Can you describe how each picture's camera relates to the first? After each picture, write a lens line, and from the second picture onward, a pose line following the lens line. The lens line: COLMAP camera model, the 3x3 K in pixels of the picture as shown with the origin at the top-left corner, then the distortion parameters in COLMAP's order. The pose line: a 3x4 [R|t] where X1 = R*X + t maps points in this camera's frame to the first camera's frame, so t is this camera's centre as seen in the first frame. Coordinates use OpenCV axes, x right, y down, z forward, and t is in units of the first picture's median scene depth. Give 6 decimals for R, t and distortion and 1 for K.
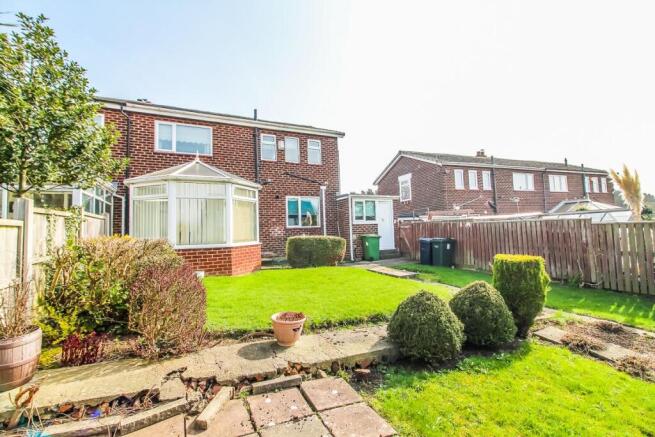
lens RADIAL K [[296.3, 0, 330.2], [0, 296.3, 215.9], [0, 0, 1]] dist [-0.001588, -0.008777]
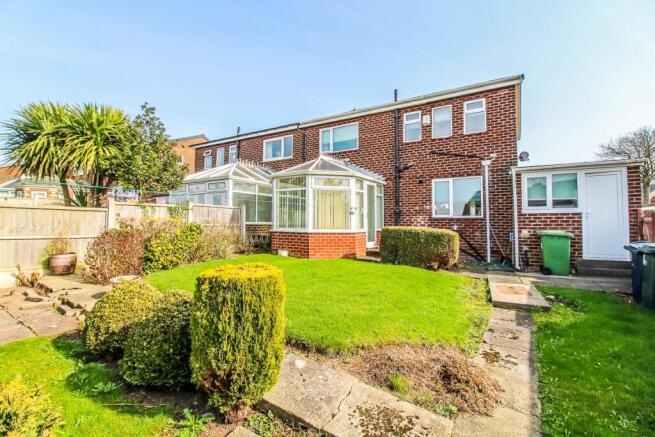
lens RADIAL K [[296.3, 0, 329.6], [0, 296.3, 215.5], [0, 0, 1]] dist [-0.001588, -0.008777]
pose [[0.528351, 0.007367, -0.848994, 0.408393], [0.017447, 0.999657, 0.019532, 0.013071], [0.848847, -0.025132, 0.528041, 0.306195]]
